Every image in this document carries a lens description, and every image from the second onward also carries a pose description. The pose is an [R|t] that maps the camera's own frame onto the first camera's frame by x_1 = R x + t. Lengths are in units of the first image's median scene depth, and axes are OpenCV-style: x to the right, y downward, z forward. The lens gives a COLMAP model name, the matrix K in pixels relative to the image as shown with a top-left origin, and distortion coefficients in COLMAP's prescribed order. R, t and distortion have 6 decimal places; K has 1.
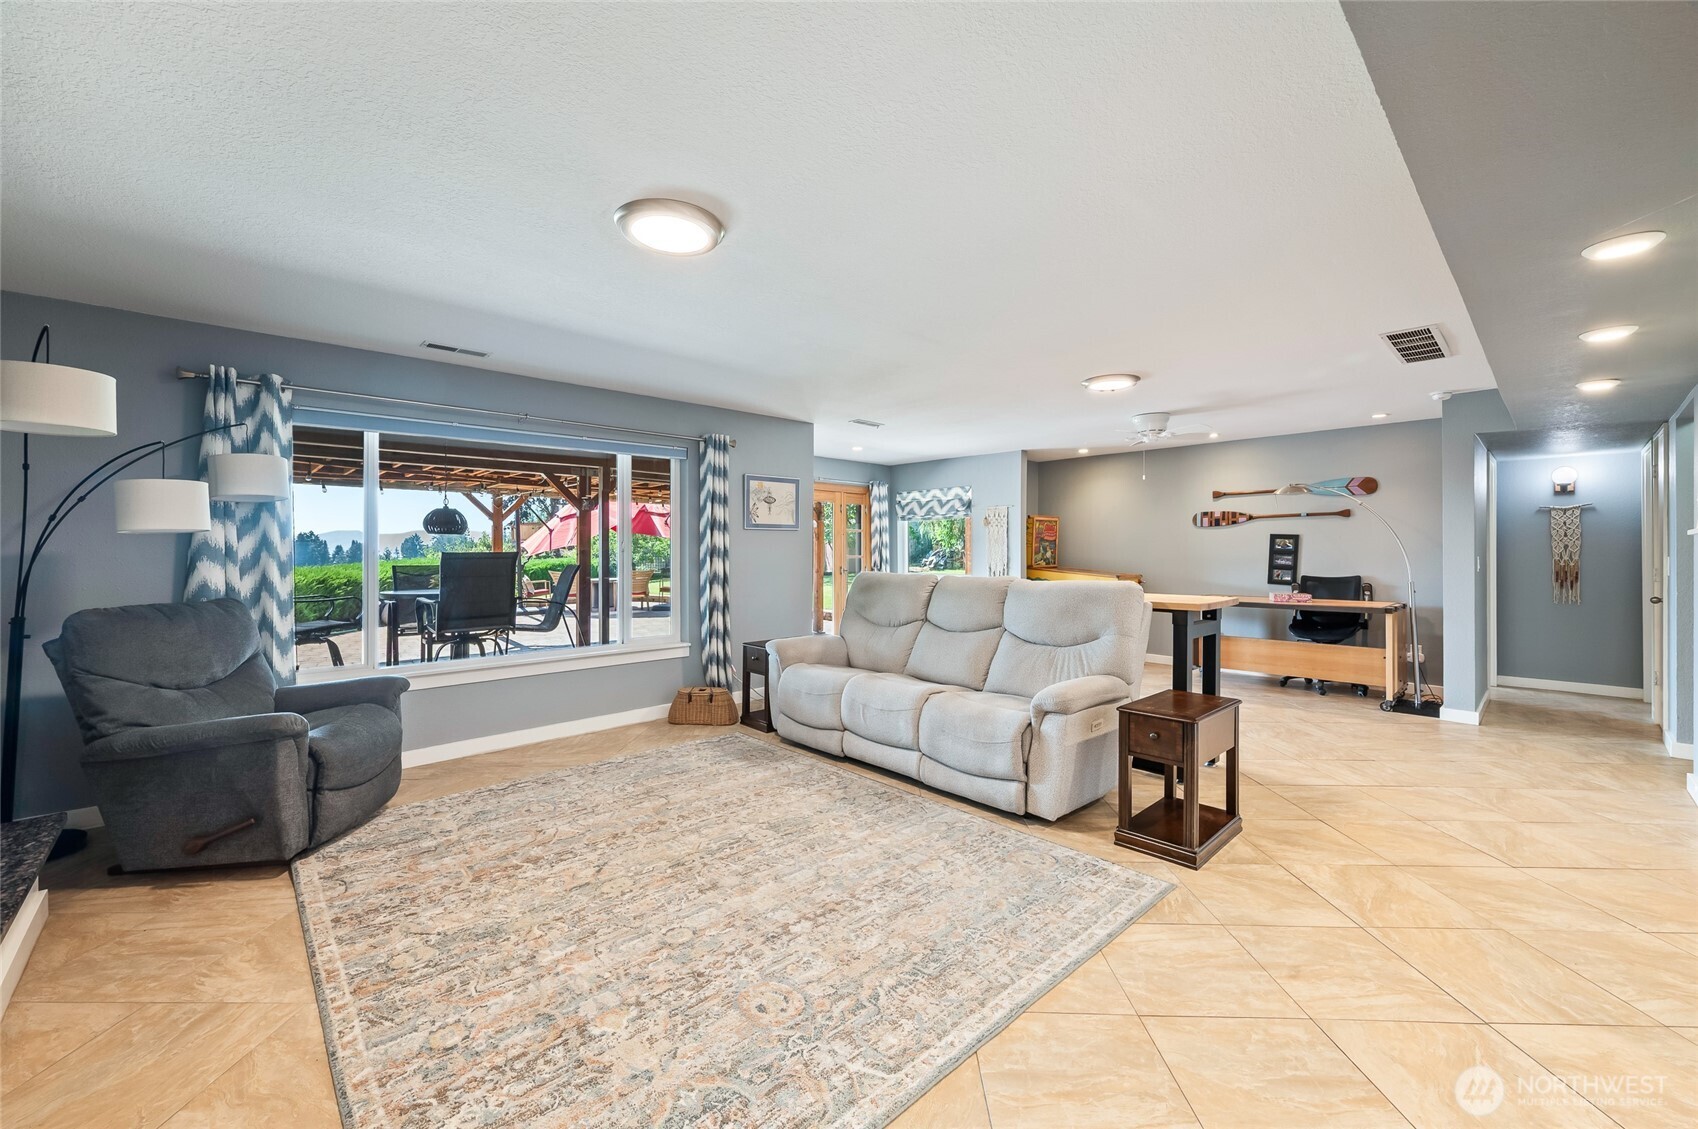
lens RADIAL K [[675.4, 0, 843.7], [0, 675.4, 557.5], [0, 0, 1]] dist [-0.002041, 0.000897]
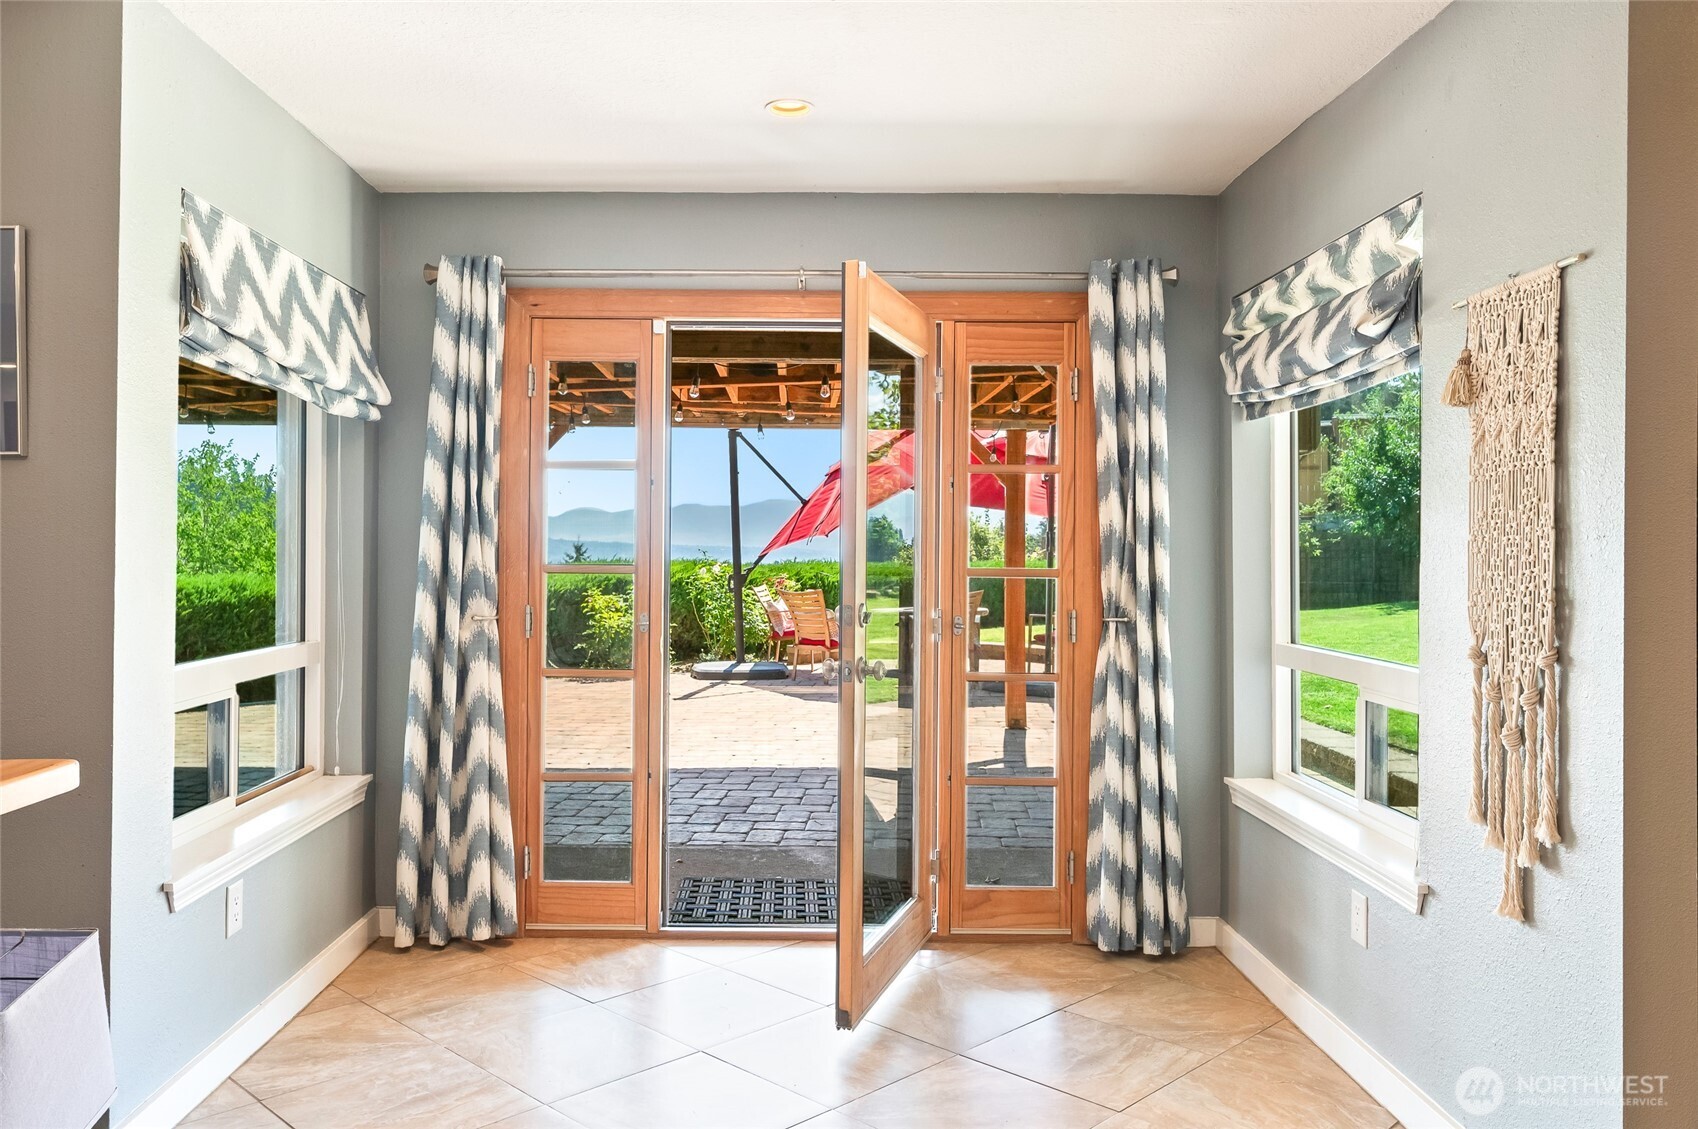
lens RADIAL K [[1272.1, 0, 805.5], [0, 1272.1, 545.6], [0, 0, 1]] dist [-0.004910, 0.001556]
pose [[0.734774, -0.002883, -0.678306, 0.428799], [-0.006874, 0.999908, -0.011696, -0.008720], [0.678277, 0.013257, 0.734687, 0.919044]]
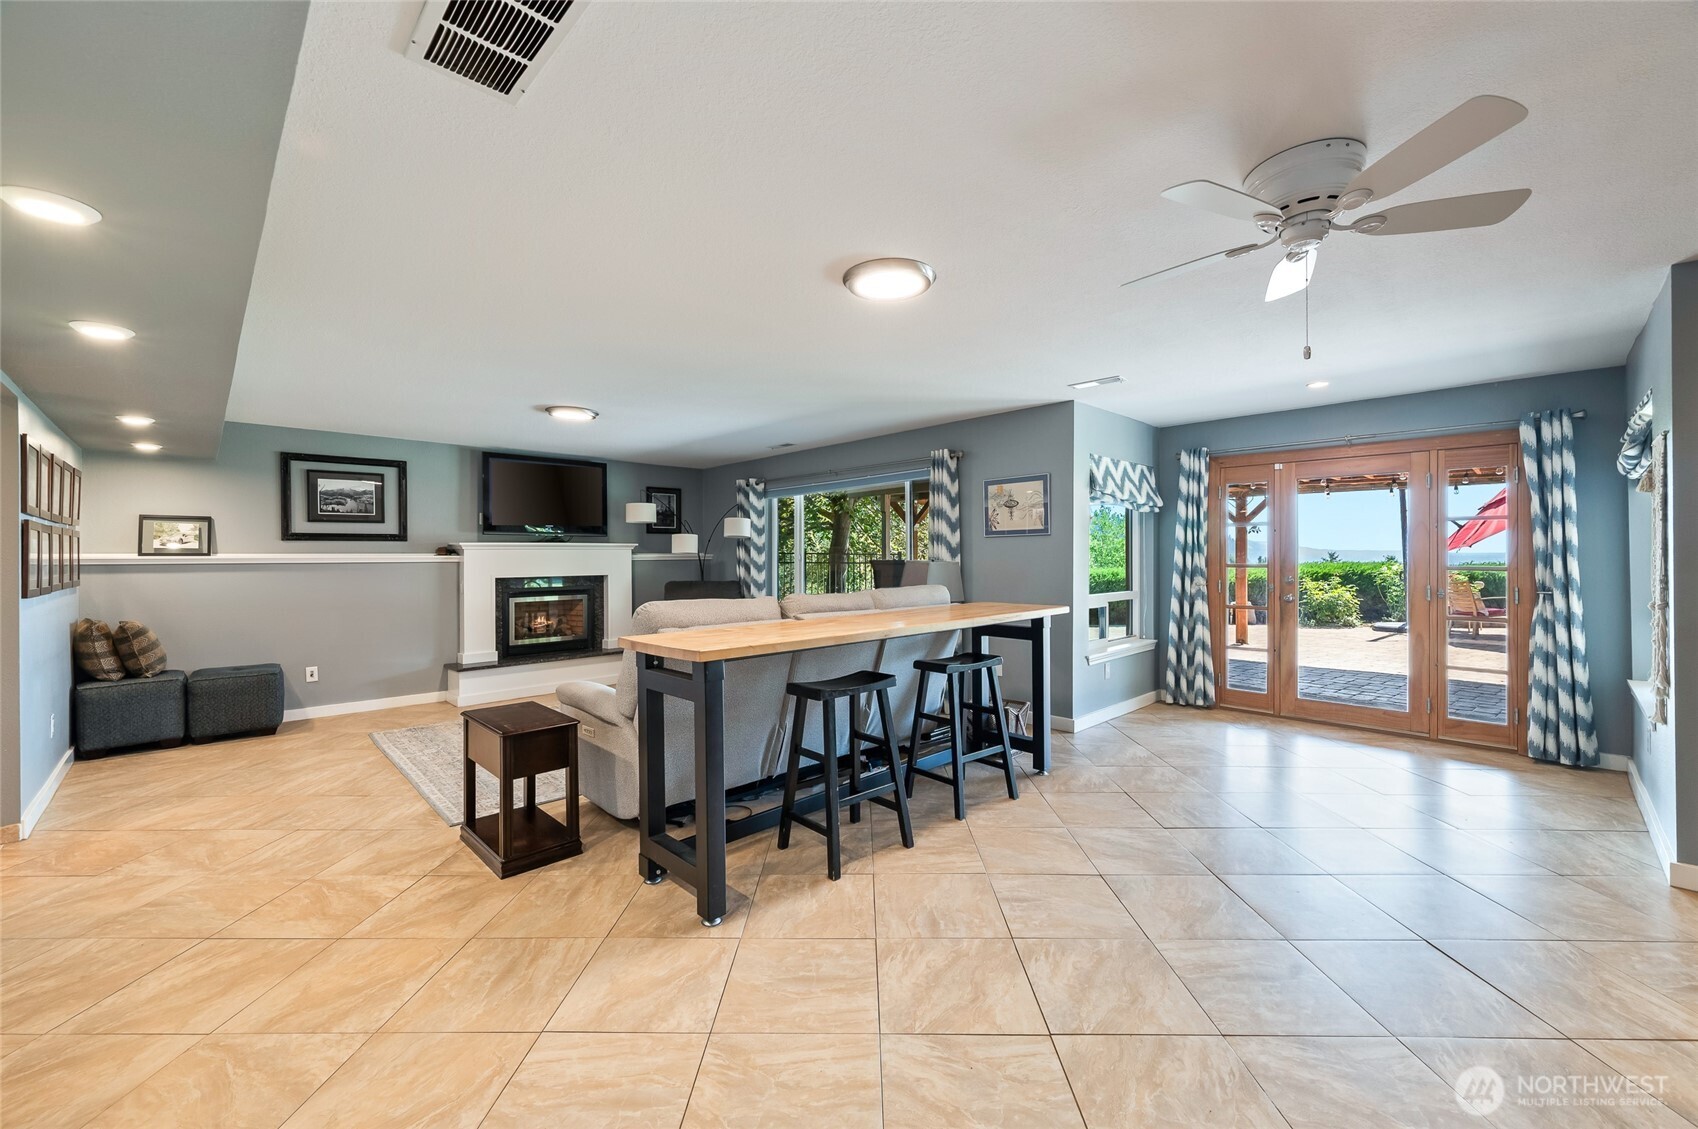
lens RADIAL K [[675.4, 0, 844.7], [0, 675.4, 554.6], [0, 0, 1]] dist [-0.002041, 0.000897]
pose [[0.017163, -0.005462, -0.999838, 0.804842], [-0.005650, 0.999969, -0.005560, -0.010983], [0.999837, 0.005745, 0.017132, 0.776038]]
